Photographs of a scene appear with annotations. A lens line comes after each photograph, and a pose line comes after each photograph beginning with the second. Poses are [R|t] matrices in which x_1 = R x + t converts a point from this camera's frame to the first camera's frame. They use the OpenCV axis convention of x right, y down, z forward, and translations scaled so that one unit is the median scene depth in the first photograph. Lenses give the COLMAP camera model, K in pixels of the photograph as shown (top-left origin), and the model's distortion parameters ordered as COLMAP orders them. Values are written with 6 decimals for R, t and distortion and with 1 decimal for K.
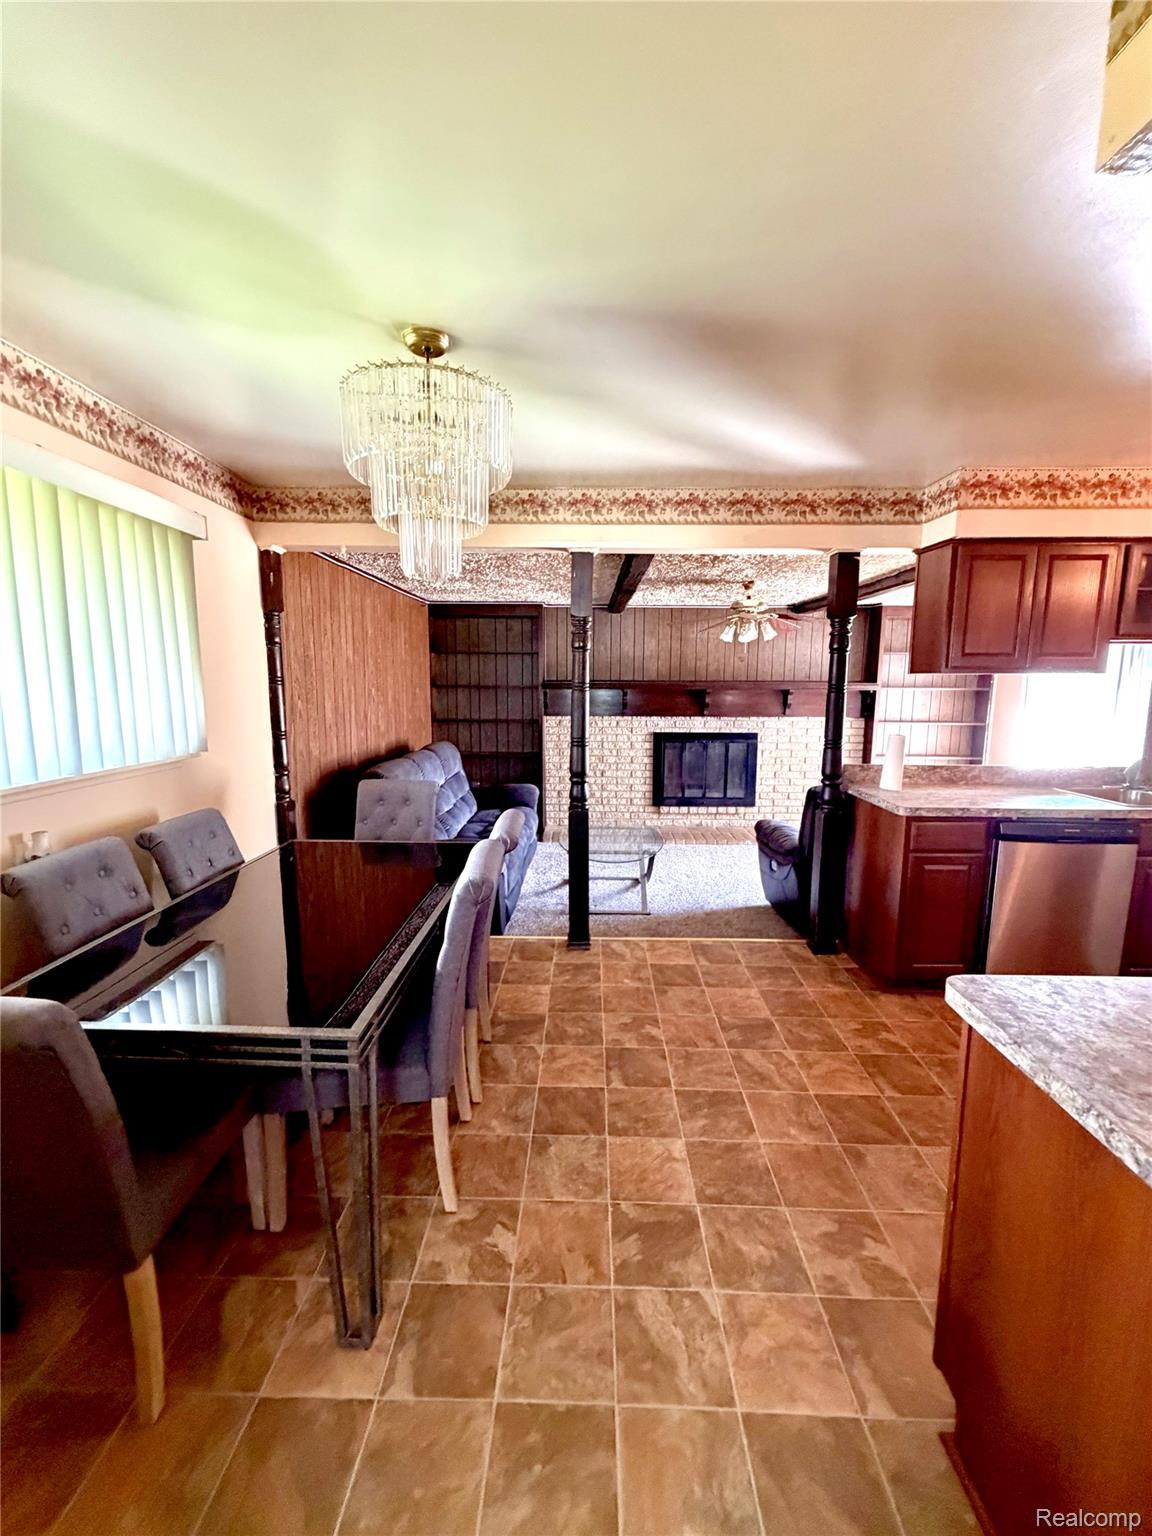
lens RADIAL K [[610.6, 0, 574.0], [0, 610.6, 764.8], [0, 0, 1]] dist [-0.000395, 0.000539]
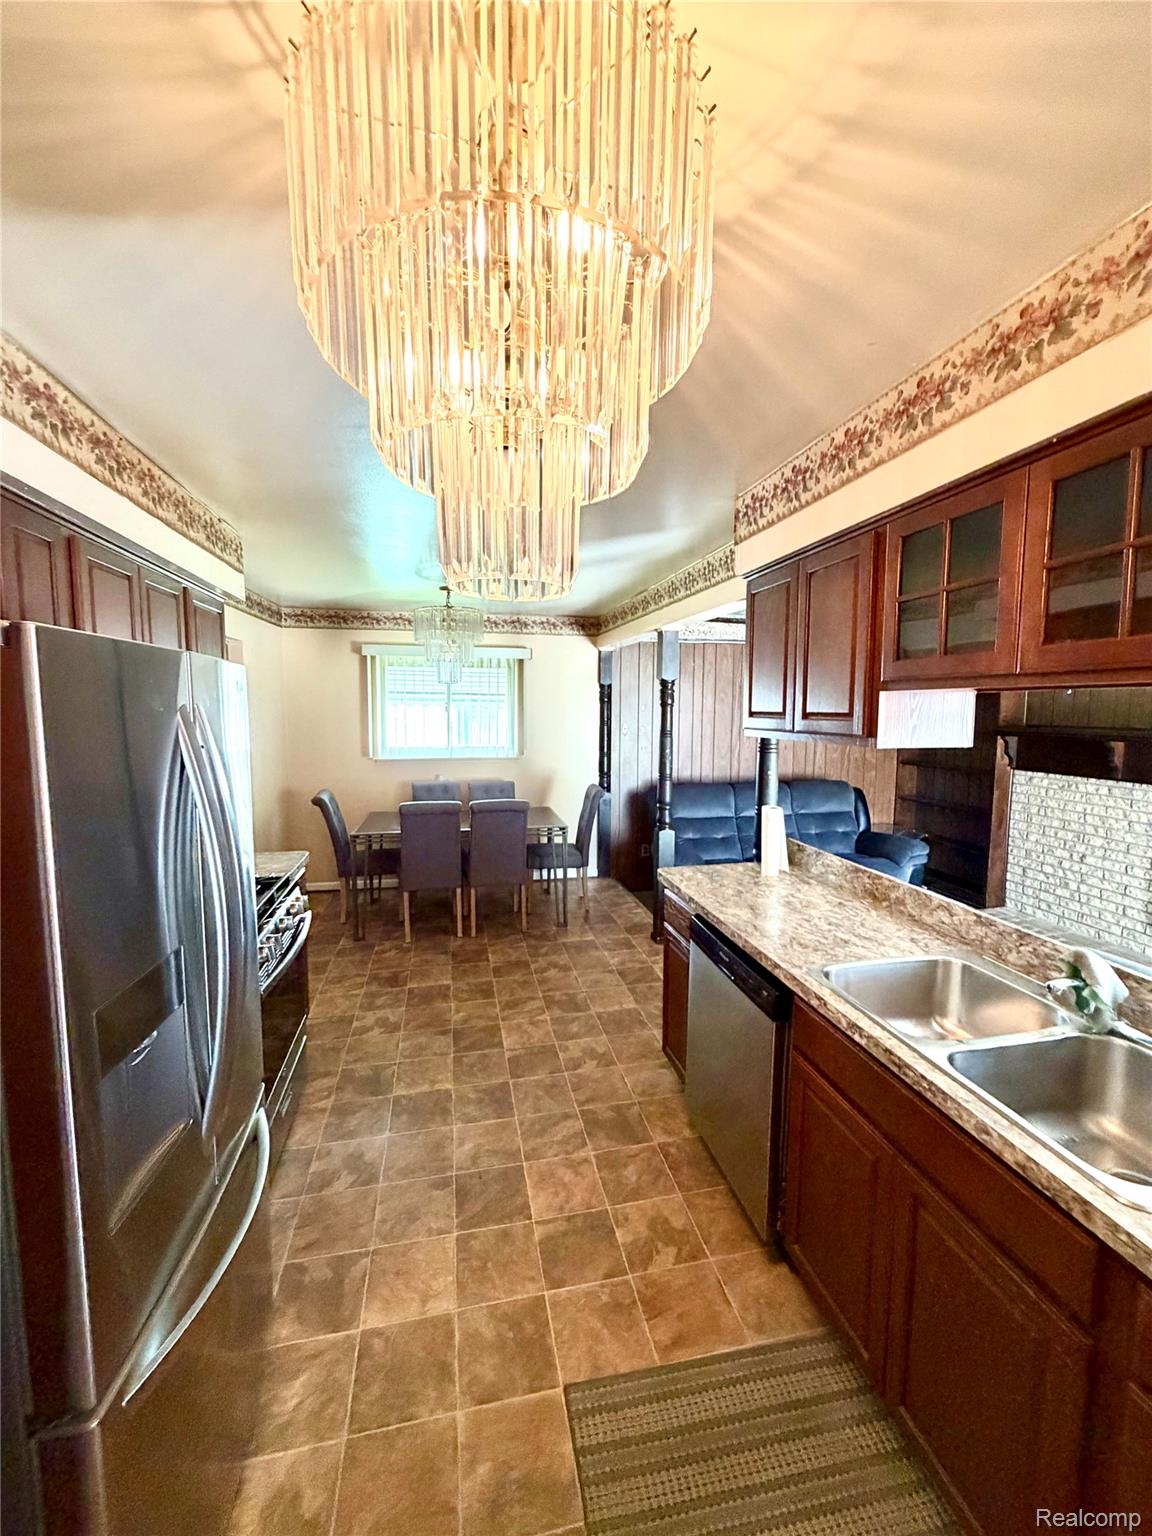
lens RADIAL K [[610.6, 0, 574.0], [0, 610.6, 764.8], [0, 0, 1]] dist [-0.000395, 0.000539]
pose [[0.232721, 0.089561, -0.968411, 0.589663], [-0.134820, 0.989108, 0.059076, -0.055777], [0.963153, 0.116813, 0.242261, 0.252445]]
